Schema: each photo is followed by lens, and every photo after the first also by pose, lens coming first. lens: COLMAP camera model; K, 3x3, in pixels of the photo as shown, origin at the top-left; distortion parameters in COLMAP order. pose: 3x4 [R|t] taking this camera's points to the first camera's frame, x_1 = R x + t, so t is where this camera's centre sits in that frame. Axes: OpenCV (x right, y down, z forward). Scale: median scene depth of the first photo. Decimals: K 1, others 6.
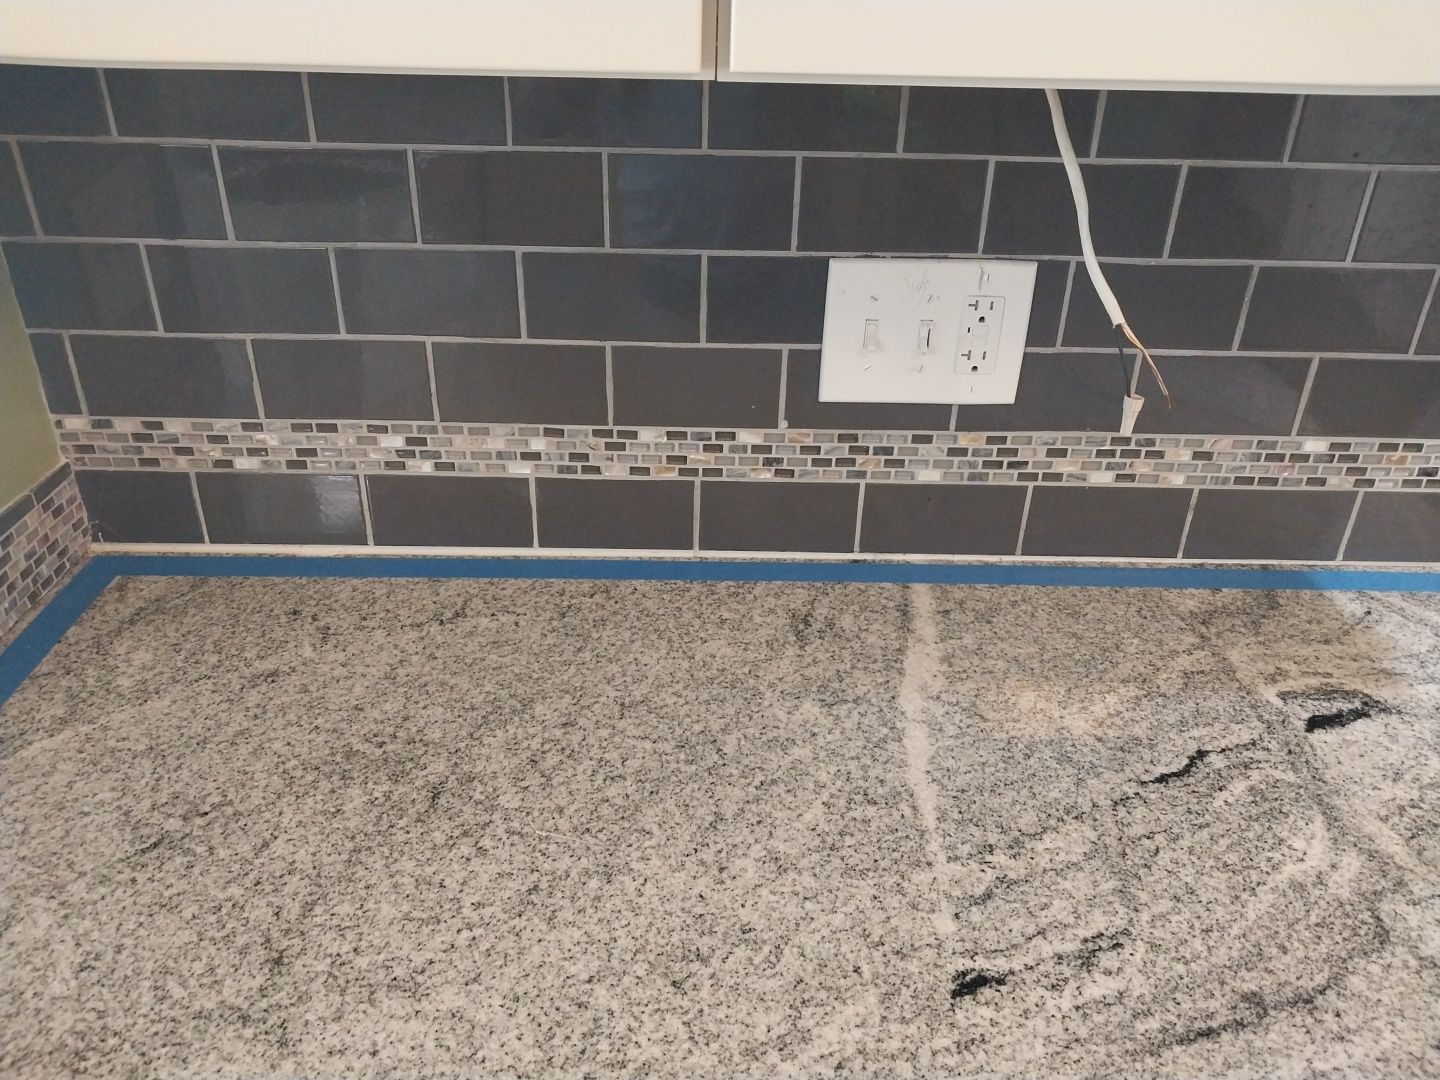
lens RADIAL K [[1127.4, 0, 713.8], [0, 1127.4, 594.9], [0, 0, 1]] dist [0.095995, -0.196603]
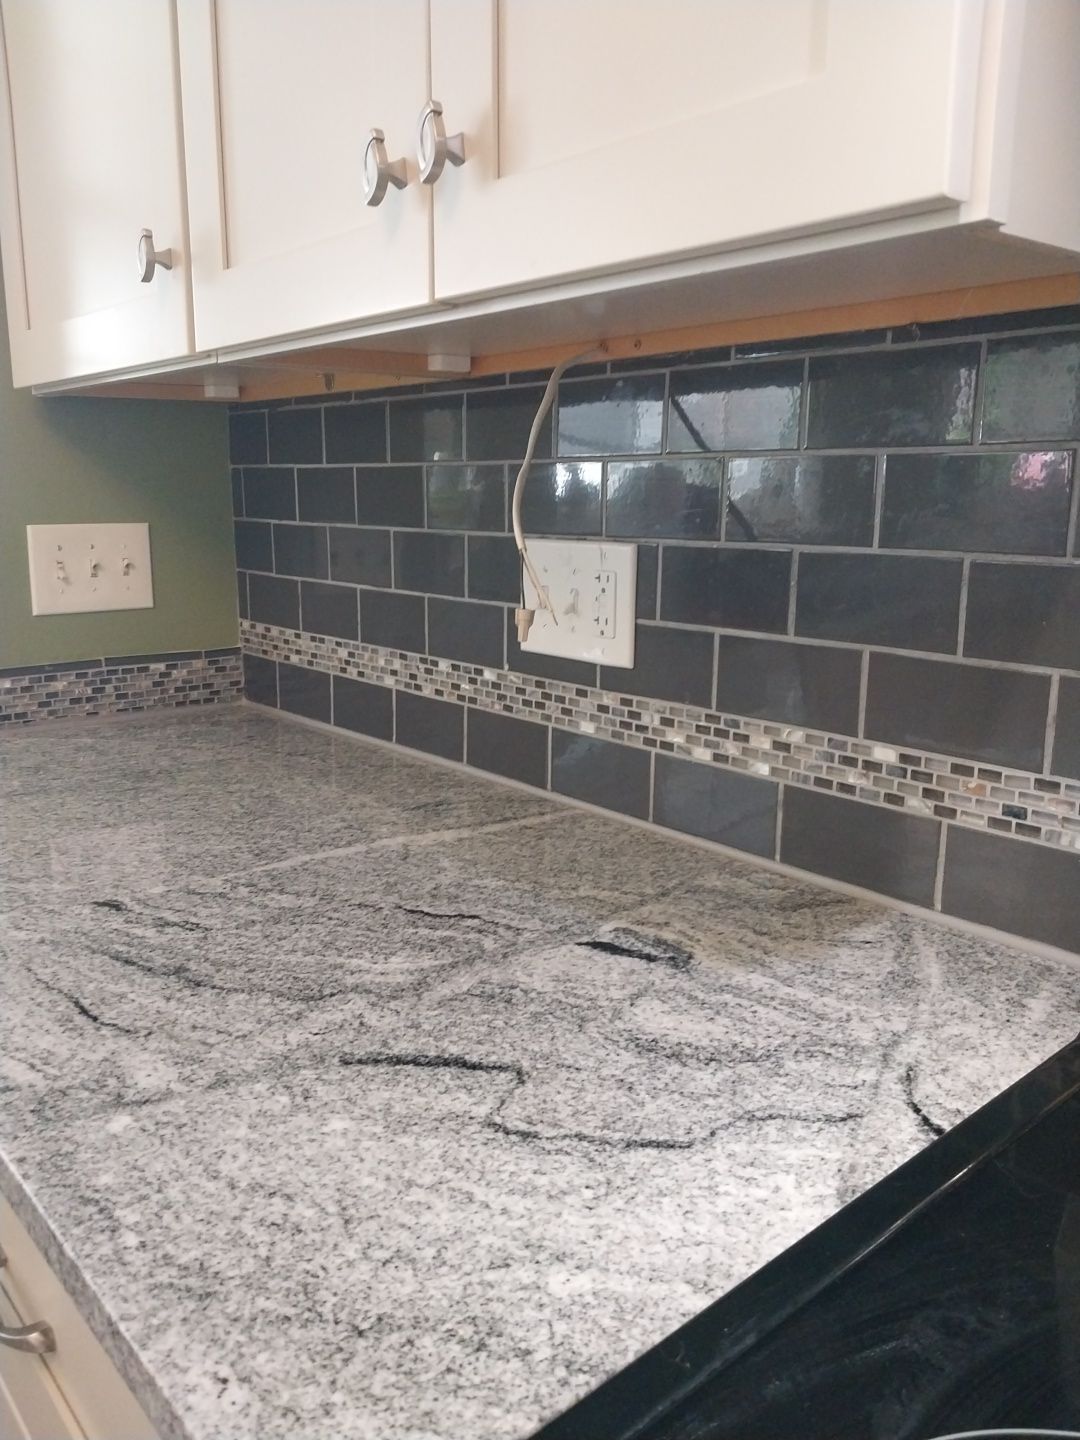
lens RADIAL K [[1127.4, 0, 497.6], [0, 1127.4, 728.8], [0, 0, 1]] dist [0.095995, -0.196603]
pose [[0.632648, 0.144207, -0.760895, 1.026170], [-0.387042, 0.909884, -0.149364, 0.105323], [0.670787, 0.388993, 0.631451, 0.215300]]
